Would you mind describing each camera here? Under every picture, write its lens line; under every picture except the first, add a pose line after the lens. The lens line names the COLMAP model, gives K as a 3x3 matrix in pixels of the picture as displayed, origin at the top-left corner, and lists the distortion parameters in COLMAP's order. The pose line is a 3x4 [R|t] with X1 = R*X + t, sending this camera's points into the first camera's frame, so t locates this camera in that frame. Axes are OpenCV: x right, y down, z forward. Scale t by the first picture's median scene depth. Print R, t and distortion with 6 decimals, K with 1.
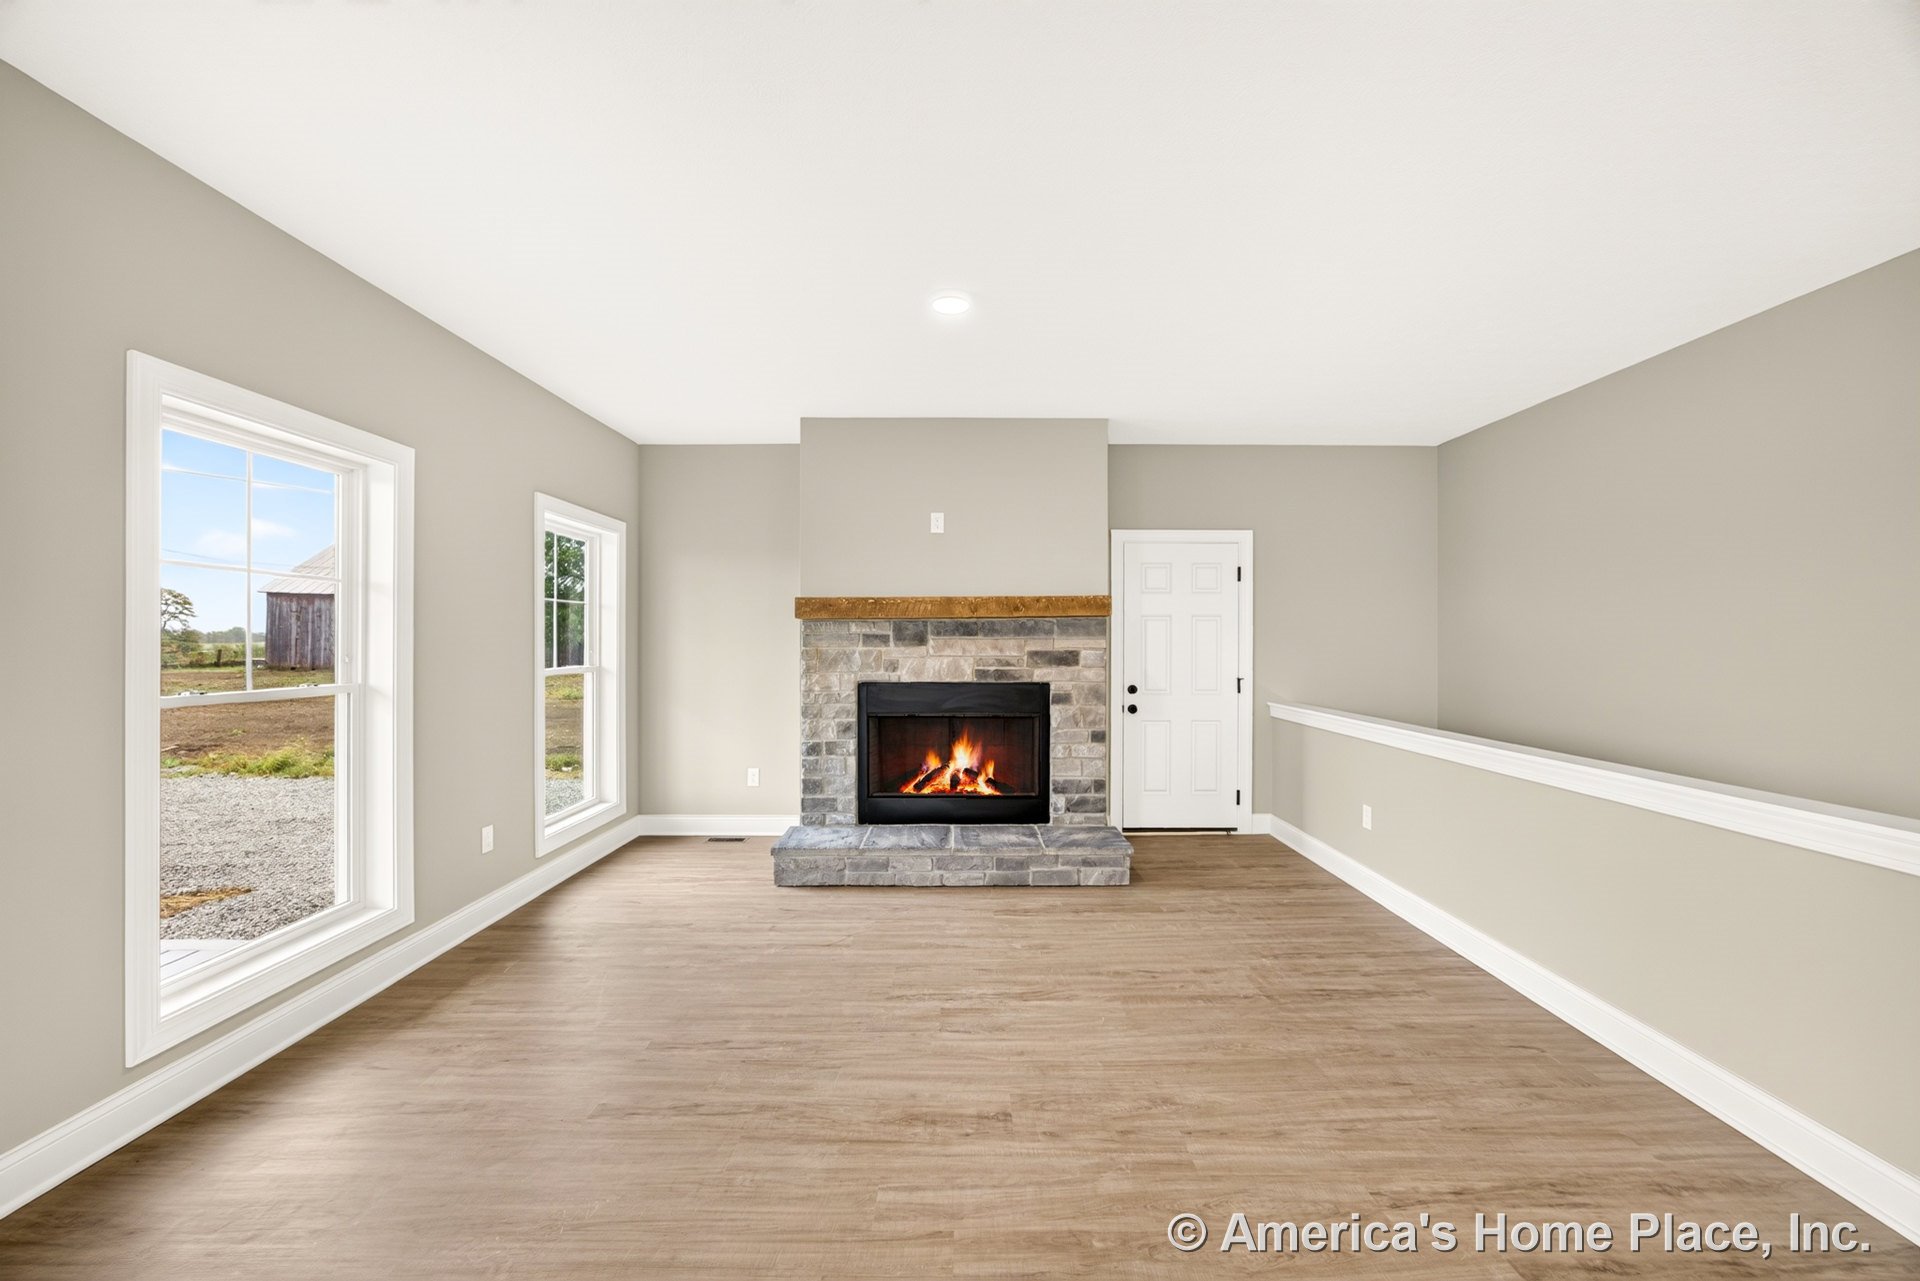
lens RADIAL K [[748.9, 0, 960.0], [0, 748.9, 640.5], [0, 0, 1]] dist [0.000000, 0.000008]
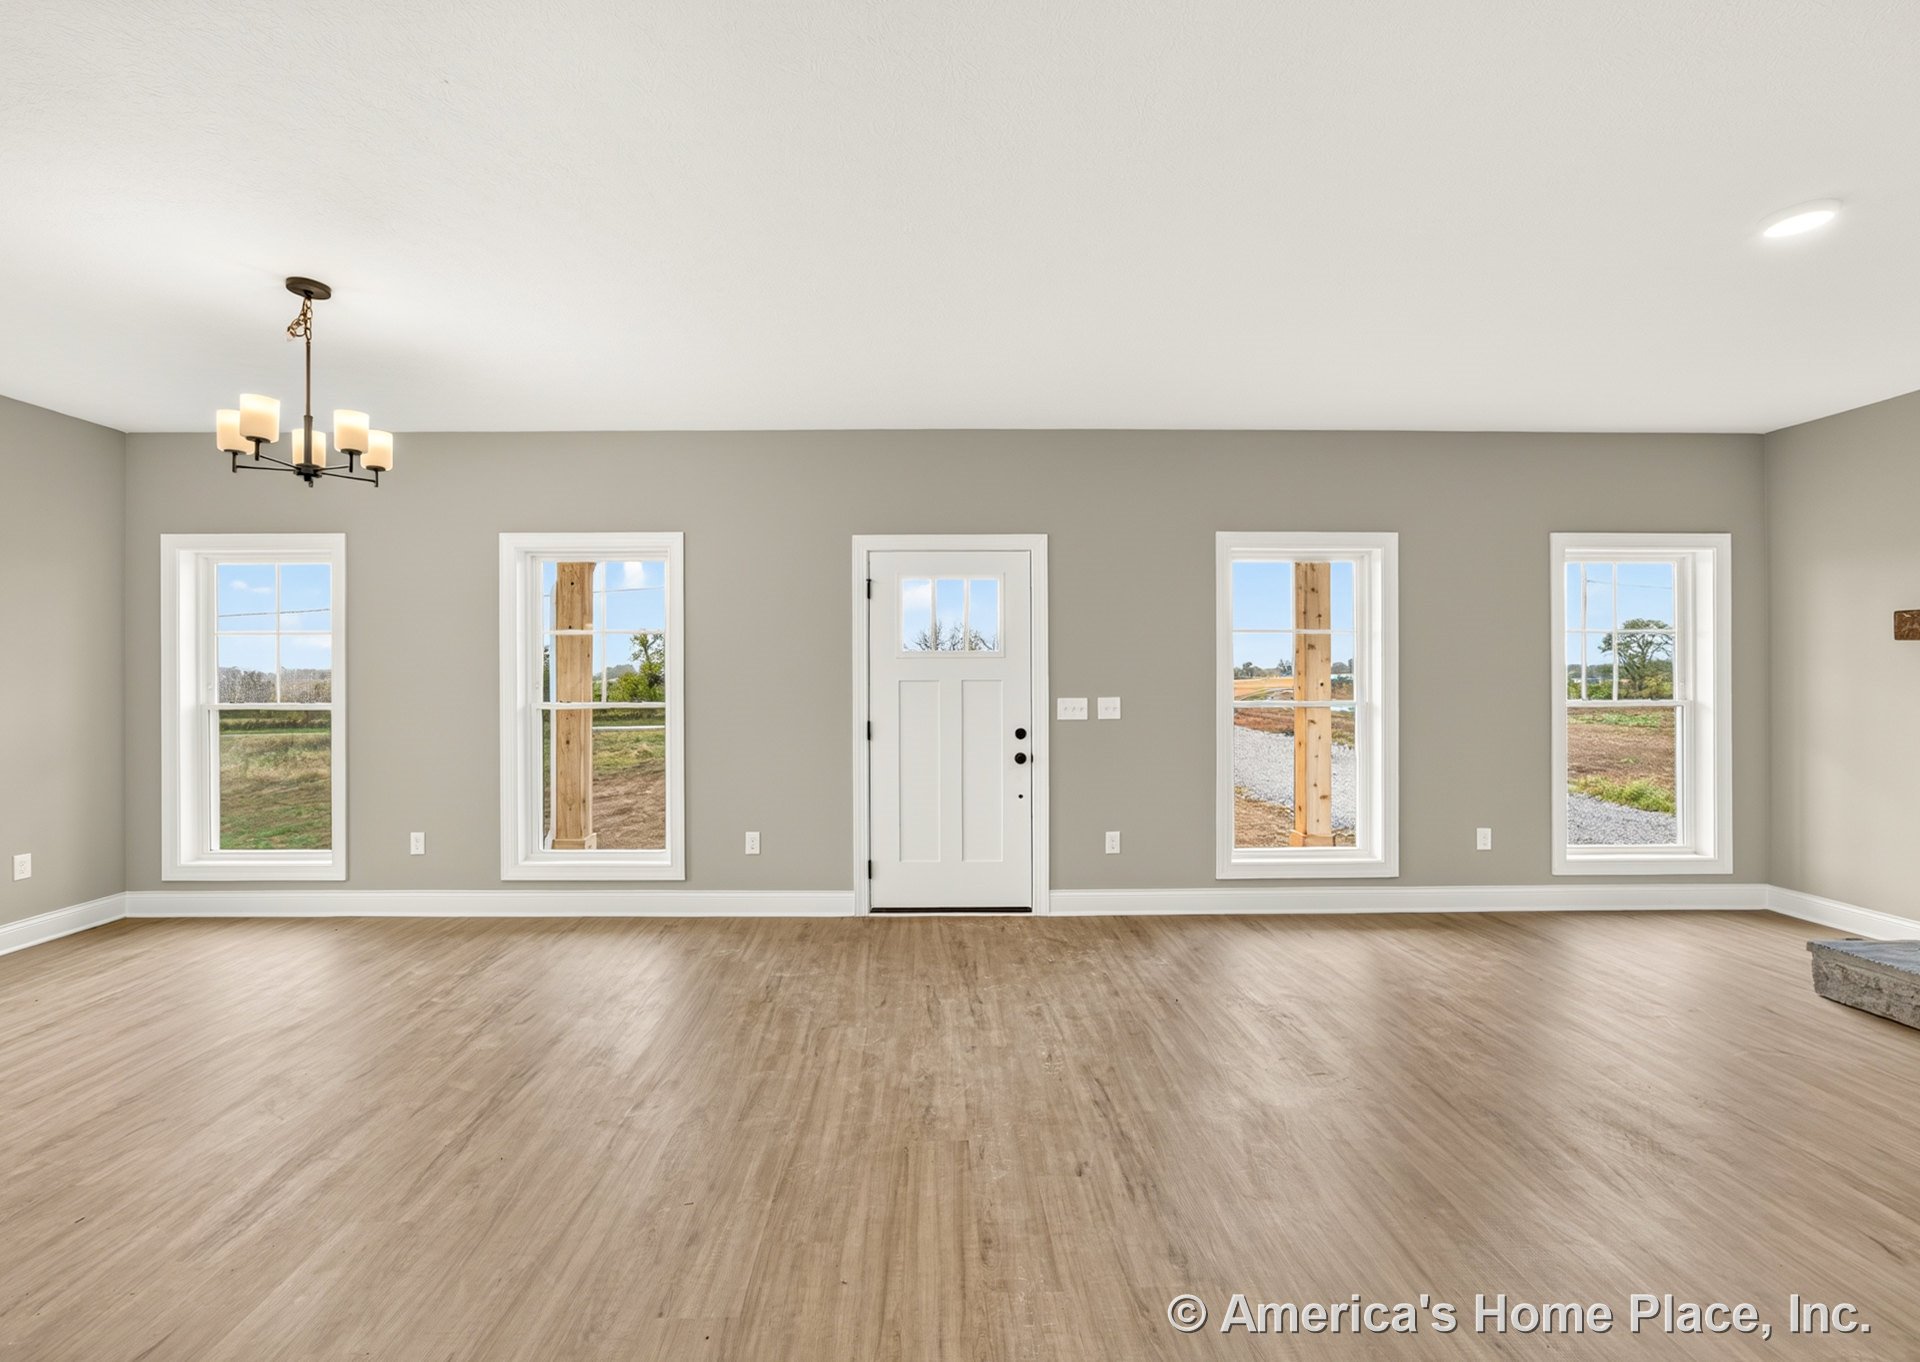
lens RADIAL K [[871.0, 0, 960.0], [0, 871.0, 681.0], [0, 0, 1]] dist [0.000034, 0.000030]
pose [[0.026621, 0.003573, -0.999639, 0.611703], [0.004210, 0.999984, 0.003686, 0.004397], [0.999637, -0.004307, 0.026606, 0.110064]]
